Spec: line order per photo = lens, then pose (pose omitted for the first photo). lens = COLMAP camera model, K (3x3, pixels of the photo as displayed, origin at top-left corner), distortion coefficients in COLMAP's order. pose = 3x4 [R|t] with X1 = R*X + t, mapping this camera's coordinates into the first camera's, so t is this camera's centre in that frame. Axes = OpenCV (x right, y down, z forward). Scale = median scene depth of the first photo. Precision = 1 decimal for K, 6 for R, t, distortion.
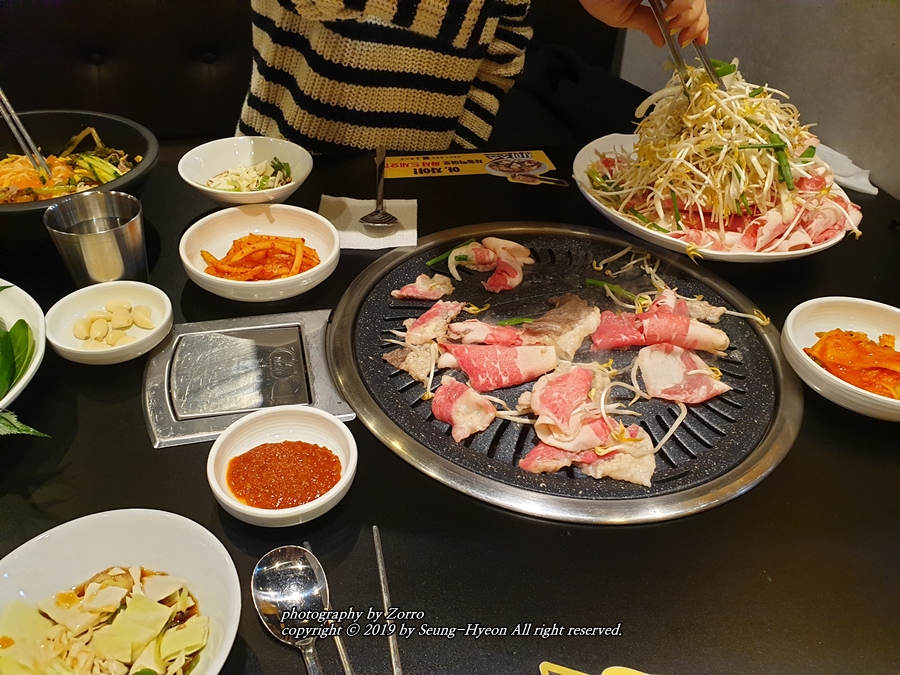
lens RADIAL K [[685.5, 0, 450.0], [0, 685.5, 337.5], [0, 0, 1]] dist [0.003232, -0.003735]
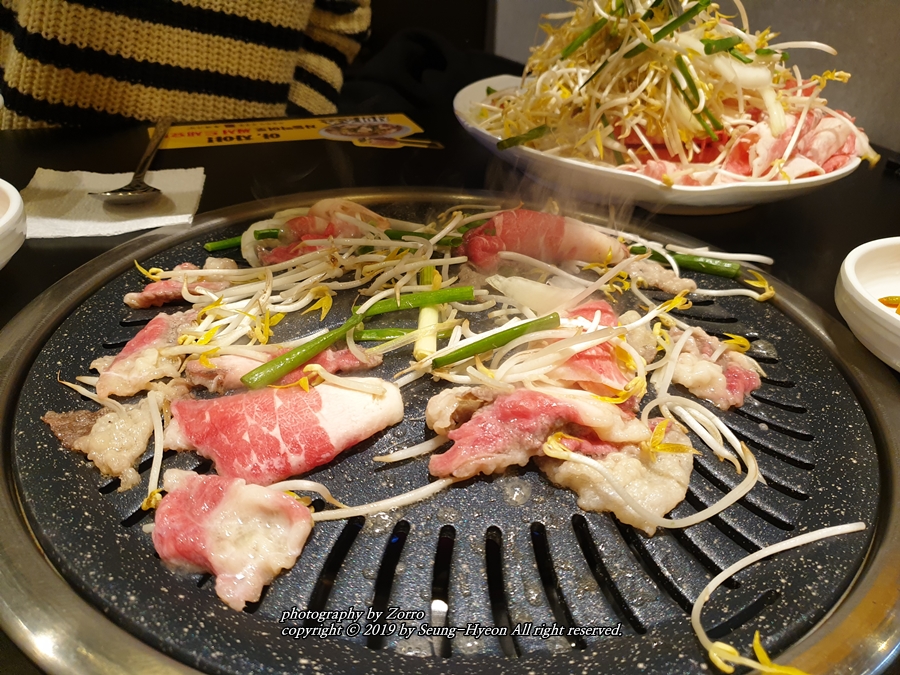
lens RADIAL K [[685.5, 0, 450.0], [0, 685.5, 337.5], [0, 0, 1]] dist [0.003232, -0.003735]
pose [[0.983822, -0.093249, 0.152969, 0.057249], [0.108738, 0.989404, -0.096210, 0.031826], [-0.142377, 0.111287, 0.983537, 0.348794]]
